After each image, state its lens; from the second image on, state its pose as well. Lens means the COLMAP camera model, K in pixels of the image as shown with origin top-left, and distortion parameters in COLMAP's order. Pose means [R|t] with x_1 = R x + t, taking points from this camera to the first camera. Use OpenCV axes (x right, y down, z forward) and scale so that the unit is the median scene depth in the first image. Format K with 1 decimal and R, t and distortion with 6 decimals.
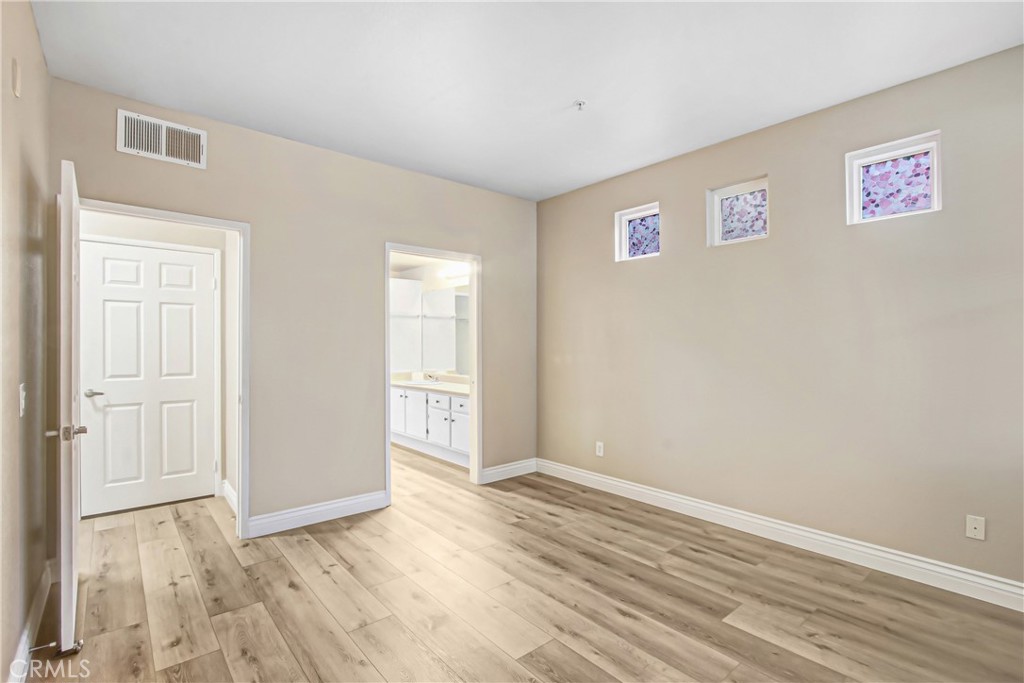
lens RADIAL K [[484.6, 0, 504.4], [0, 484.6, 341.2], [0, 0, 1]] dist [-0.017394, 0.001262]
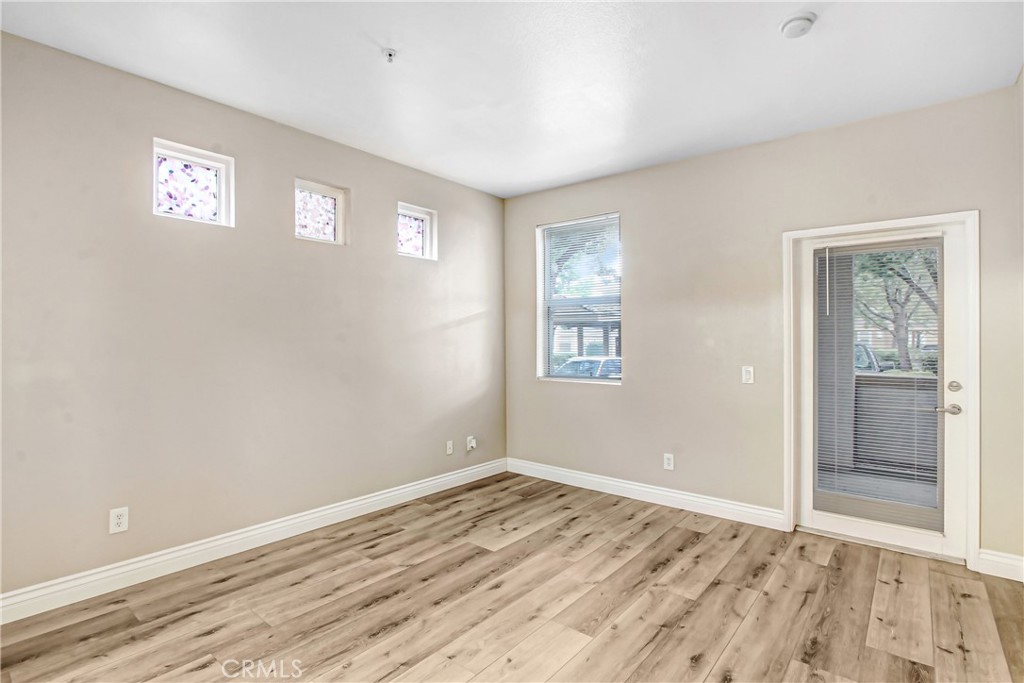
lens RADIAL K [[484.6, 0, 511.0], [0, 484.6, 337.3], [0, 0, 1]] dist [-0.017394, 0.001262]
pose [[-0.176337, 0.006453, 0.984309, -0.746741], [-0.009763, 0.999918, -0.008305, -0.001654], [-0.984281, -0.011074, -0.176259, 1.018009]]
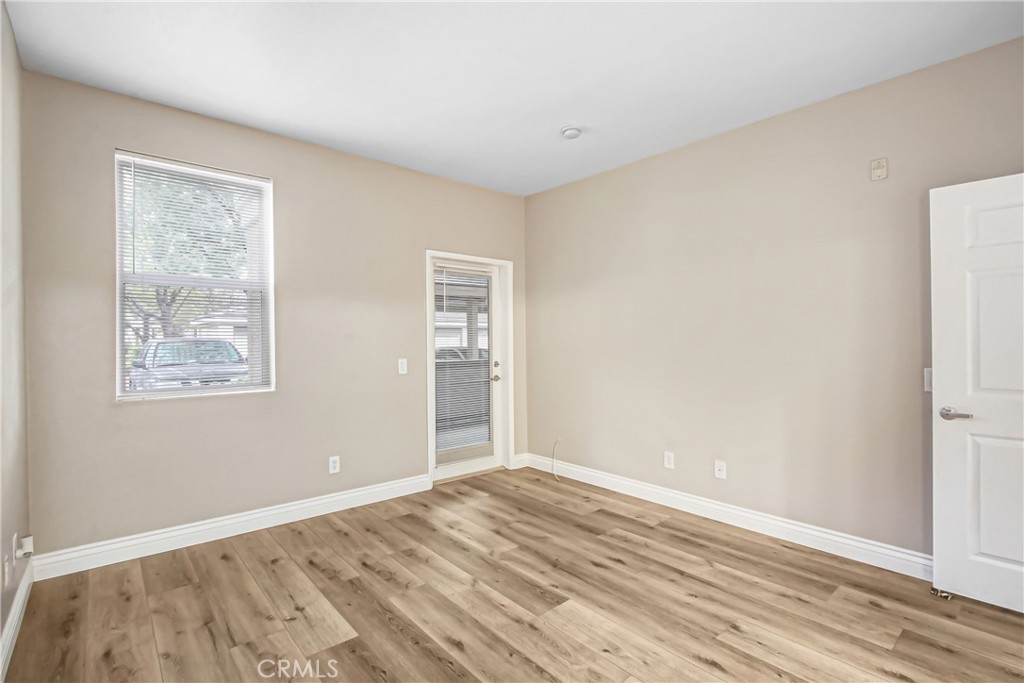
lens RADIAL K [[472.5, 0, 480.0], [0, 472.5, 325.8], [0, 0, 1]] dist [-0.000161, 0.000373]
pose [[-0.999101, 0.003754, 0.042219, 0.147894], [0.002327, 0.999426, -0.033808, 0.007198], [-0.042322, -0.033680, -0.998536, 1.644181]]
